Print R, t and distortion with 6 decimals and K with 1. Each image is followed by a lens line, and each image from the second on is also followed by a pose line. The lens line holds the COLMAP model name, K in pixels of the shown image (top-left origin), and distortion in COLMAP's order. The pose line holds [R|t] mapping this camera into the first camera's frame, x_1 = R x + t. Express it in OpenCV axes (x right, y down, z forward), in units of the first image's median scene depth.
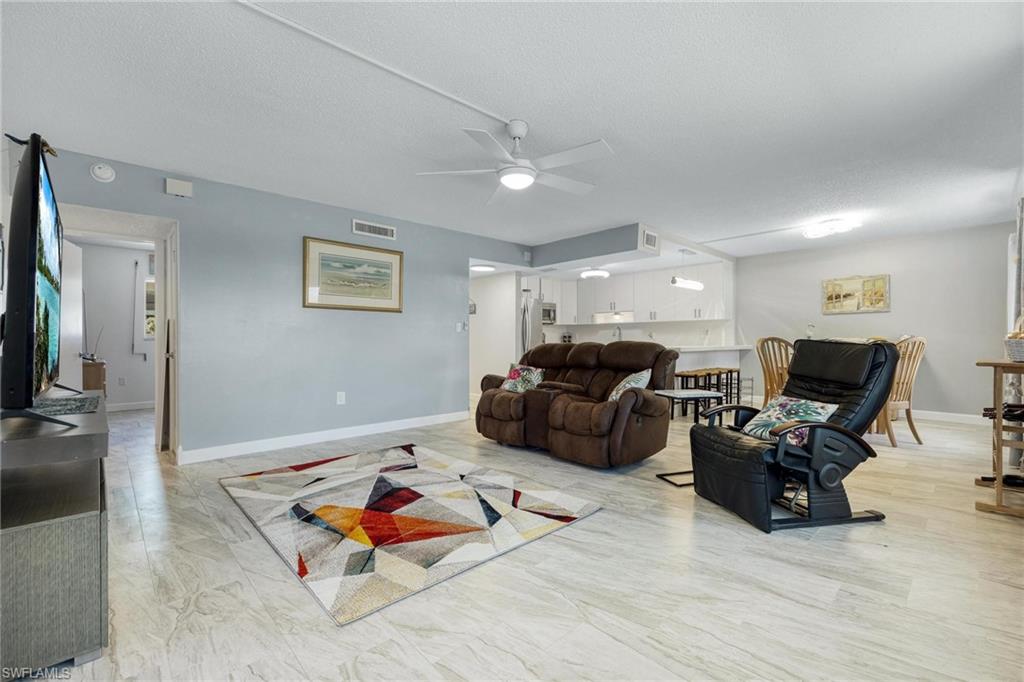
lens RADIAL K [[444.1, 0, 508.0], [0, 444.1, 340.1], [0, 0, 1]] dist [0.010883, 0.000618]
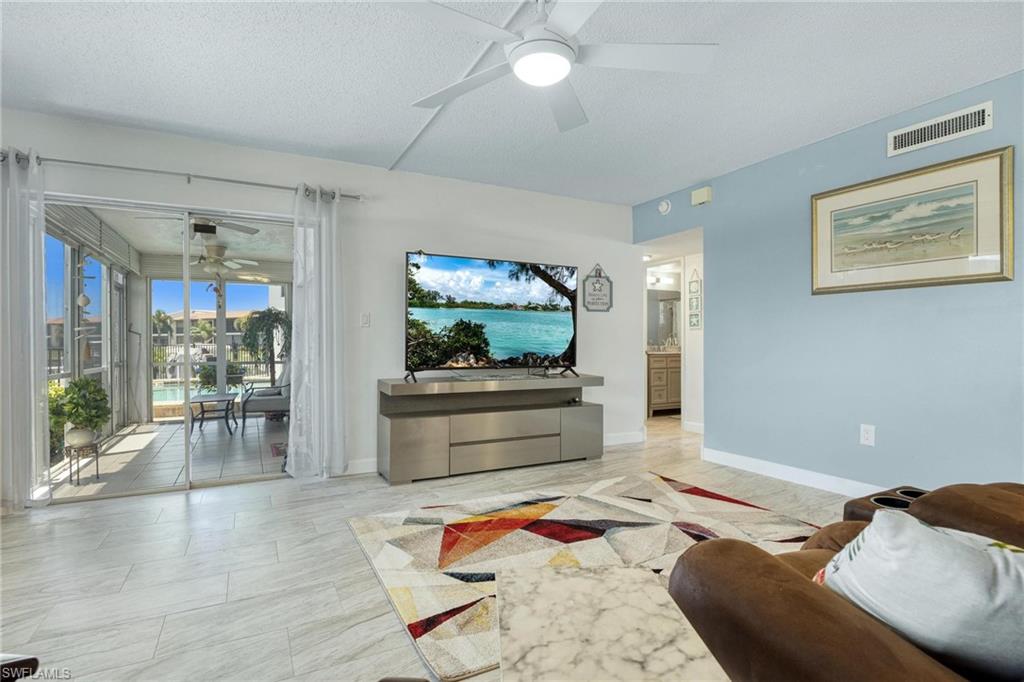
lens RADIAL K [[500.0, 0, 513.2], [0, 500.0, 344.5], [0, 0, 1]] dist [-0.006973, 0.000138]
pose [[-0.250537, 0.008327, -0.968071, 0.579416], [0.001796, 0.999965, 0.008137, -0.001716], [0.968105, 0.000300, -0.250543, 0.974513]]
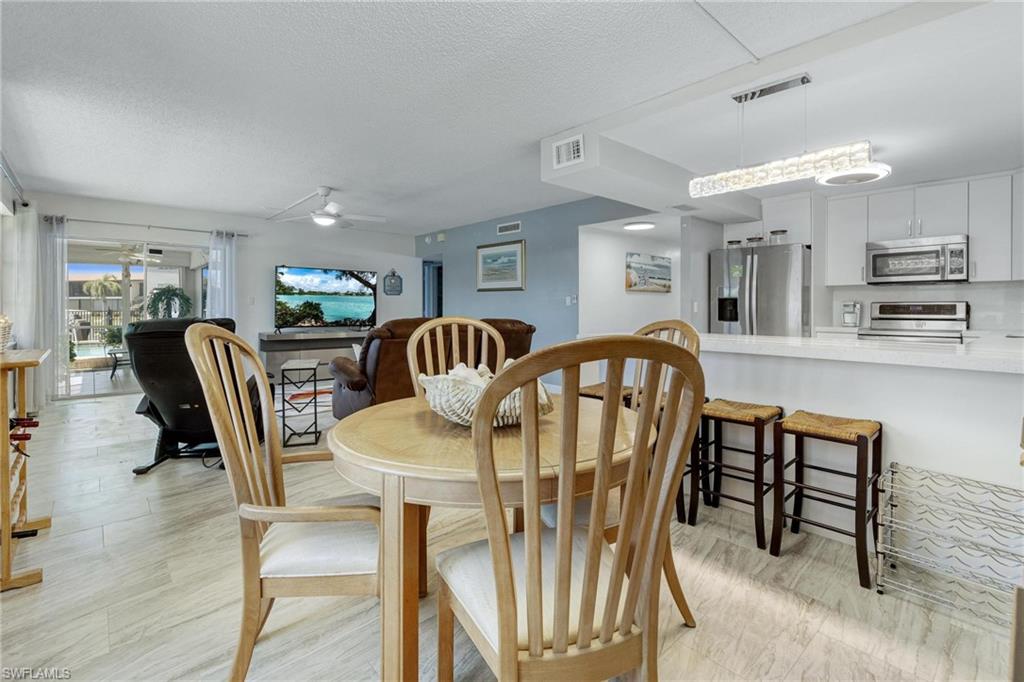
lens RADIAL K [[444.1, 0, 498.0], [0, 444.1, 305.8], [0, 0, 1]] dist [0.010883, 0.000618]
pose [[-0.012772, -0.000863, -0.999918, 1.463154], [-0.001750, 0.999998, -0.000841, -0.029239], [0.999917, 0.001739, -0.012774, 1.446692]]
